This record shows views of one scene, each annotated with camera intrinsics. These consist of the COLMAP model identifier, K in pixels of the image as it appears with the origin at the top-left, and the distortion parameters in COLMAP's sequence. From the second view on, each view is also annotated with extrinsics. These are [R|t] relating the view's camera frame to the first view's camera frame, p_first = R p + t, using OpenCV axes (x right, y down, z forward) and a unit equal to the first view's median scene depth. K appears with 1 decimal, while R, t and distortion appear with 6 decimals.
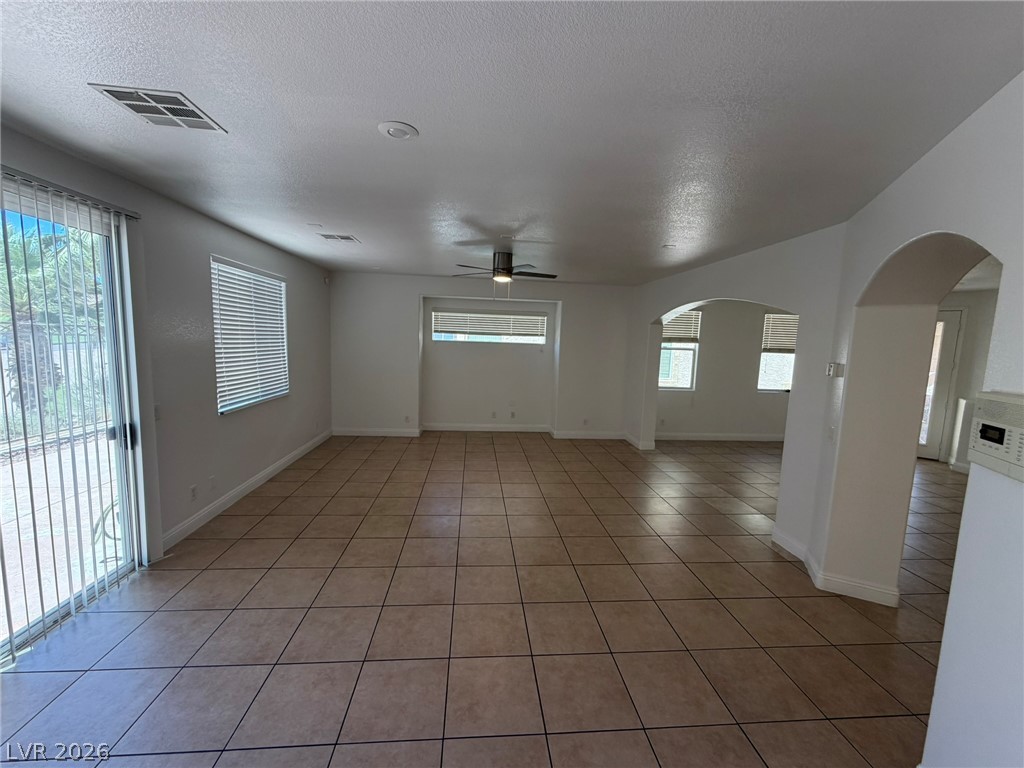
lens RADIAL K [[410.2, 0, 508.9], [0, 410.2, 385.4], [0, 0, 1]] dist [0.000053, 0.000436]
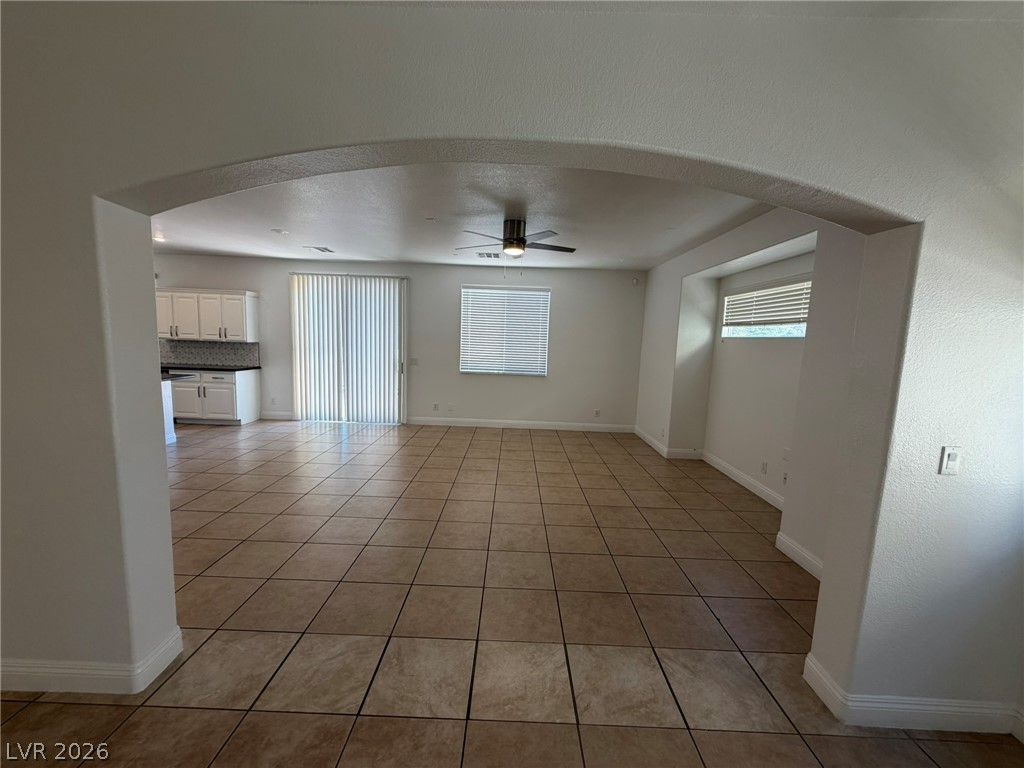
lens RADIAL K [[410.2, 0, 508.9], [0, 410.2, 385.4], [0, 0, 1]] dist [0.000053, 0.000436]
pose [[-0.097878, 0.077635, -0.992166, 0.794880], [-0.153582, 0.983831, 0.092134, -0.053371], [0.983277, 0.161396, -0.084372, 1.018647]]
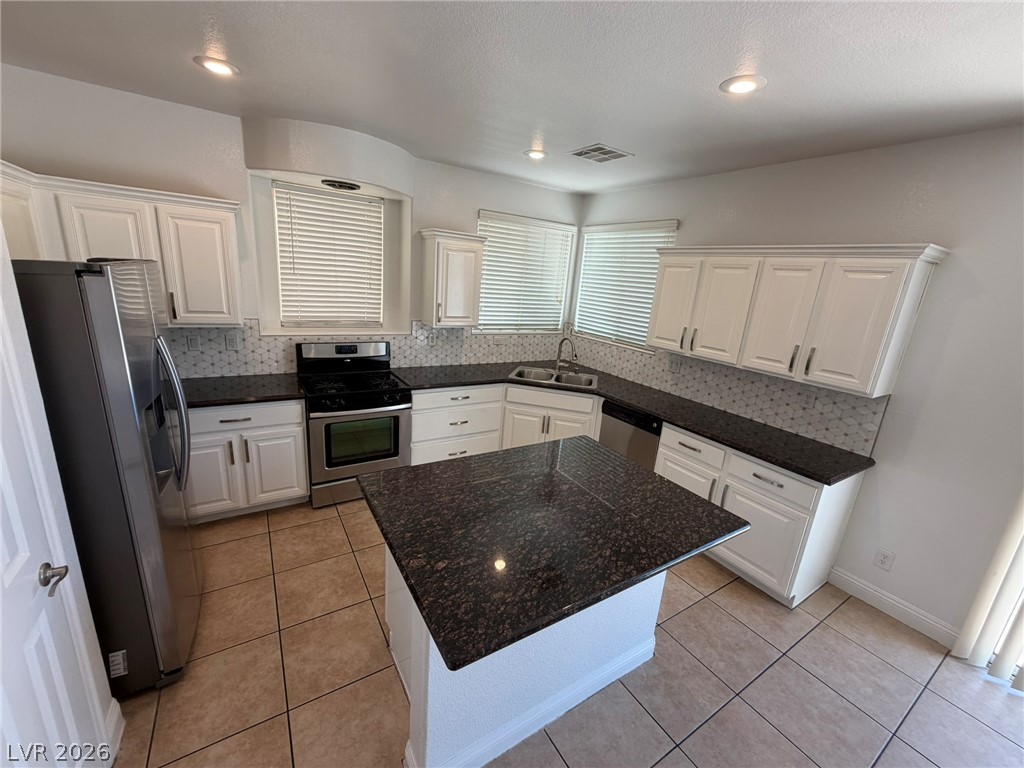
lens RADIAL K [[410.2, 0, 508.9], [0, 410.2, 385.4], [0, 0, 1]] dist [0.000053, 0.000436]
pose [[-0.884127, 0.018174, -0.466894, 0.142027], [-0.159416, 0.927554, 0.337980, -0.041136], [0.439212, 0.373247, -0.817178, 0.269615]]
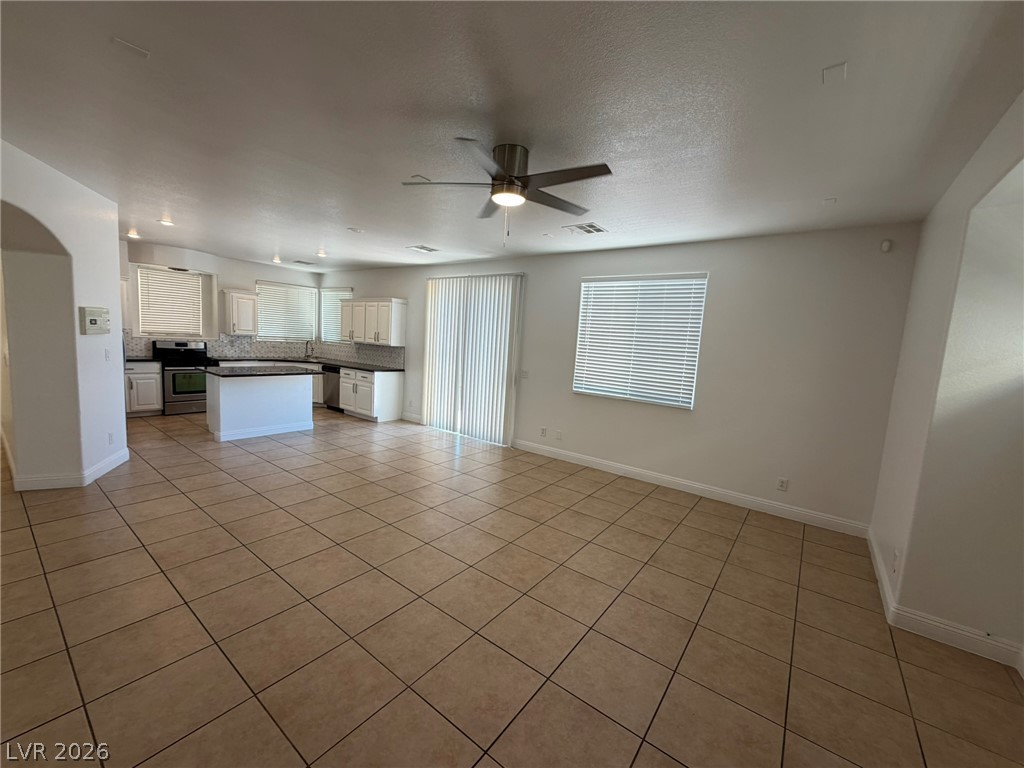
lens RADIAL K [[410.2, 0, 508.9], [0, 410.2, 385.4], [0, 0, 1]] dist [0.000053, 0.000436]
pose [[-0.668248, 0.008629, -0.743889, 0.350257], [-0.168965, 0.972040, 0.163059, -0.103653], [0.724497, 0.234655, -0.648106, 1.288007]]
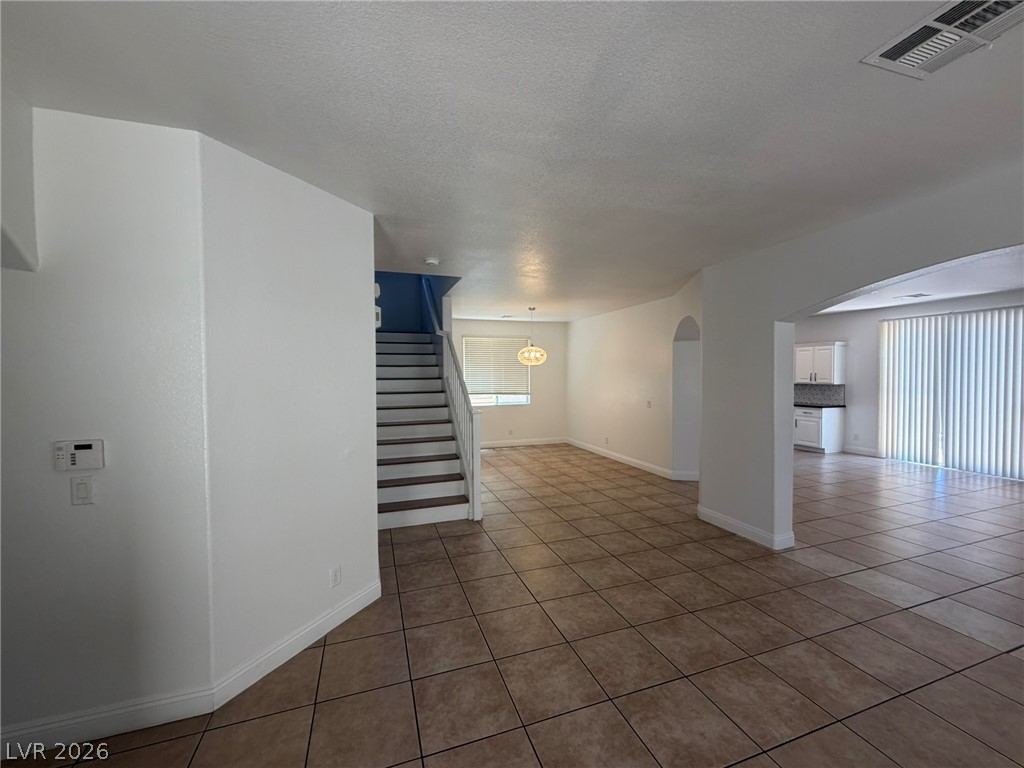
lens RADIAL K [[410.2, 0, 508.9], [0, 410.2, 385.4], [0, 0, 1]] dist [0.000053, 0.000436]
pose [[-0.969795, -0.019296, -0.243156, 1.129412], [-0.052554, 0.989982, 0.131046, -0.074284], [0.238192, 0.139866, -0.961094, 1.258858]]
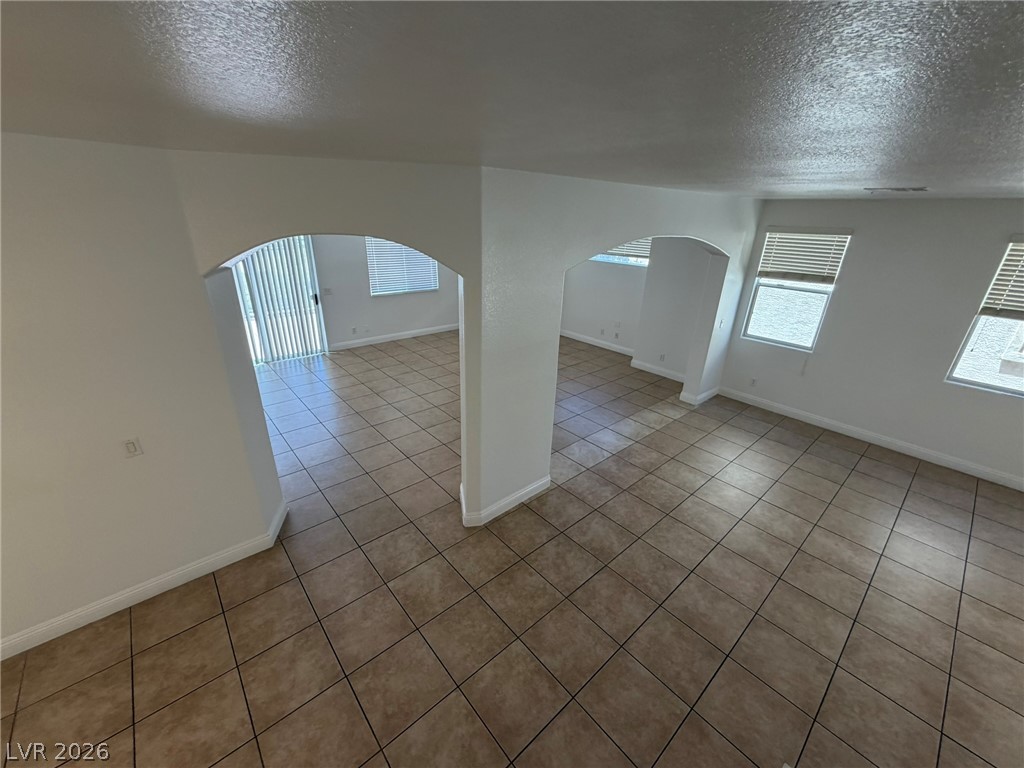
lens RADIAL K [[410.2, 0, 508.9], [0, 410.2, 385.4], [0, 0, 1]] dist [0.000053, 0.000436]
pose [[0.588239, 0.294488, -0.753161, 0.992313], [-0.101220, 0.950826, 0.292720, -0.125712], [0.802327, -0.095955, 0.589121, 0.229566]]
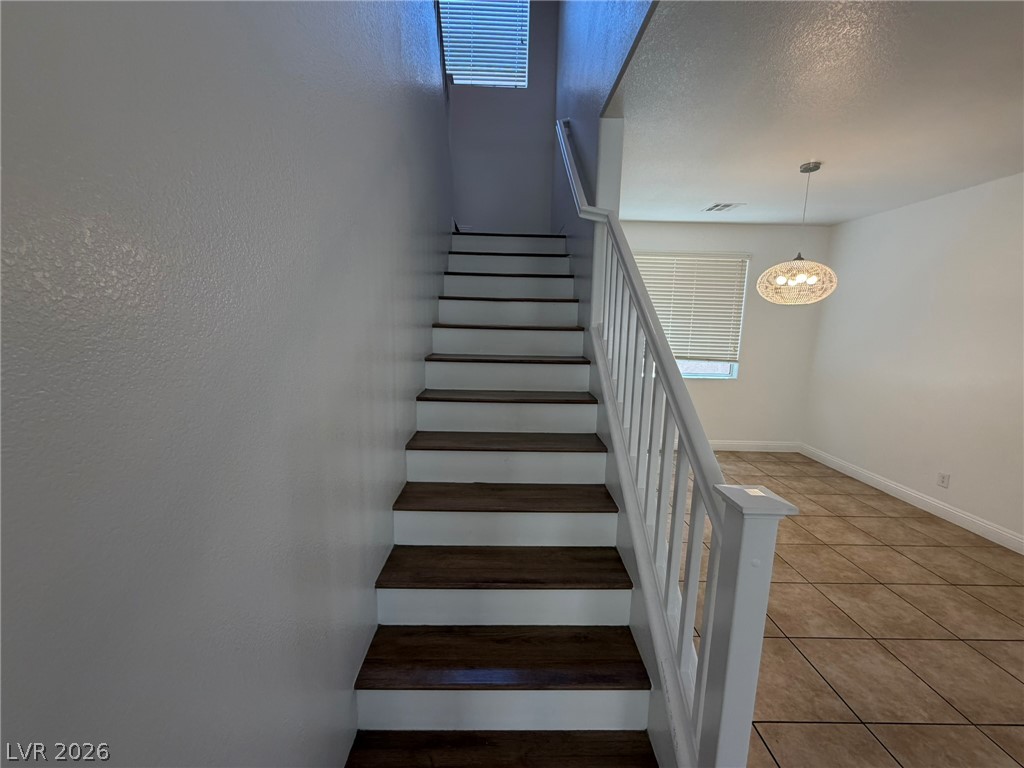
lens RADIAL K [[410.2, 0, 508.9], [0, 410.2, 385.4], [0, 0, 1]] dist [0.000053, 0.000436]
pose [[-0.995282, -0.066988, 0.070182, 1.083500], [-0.045724, 0.961869, 0.269660, 0.005927], [-0.085570, 0.265179, -0.960395, 0.584587]]
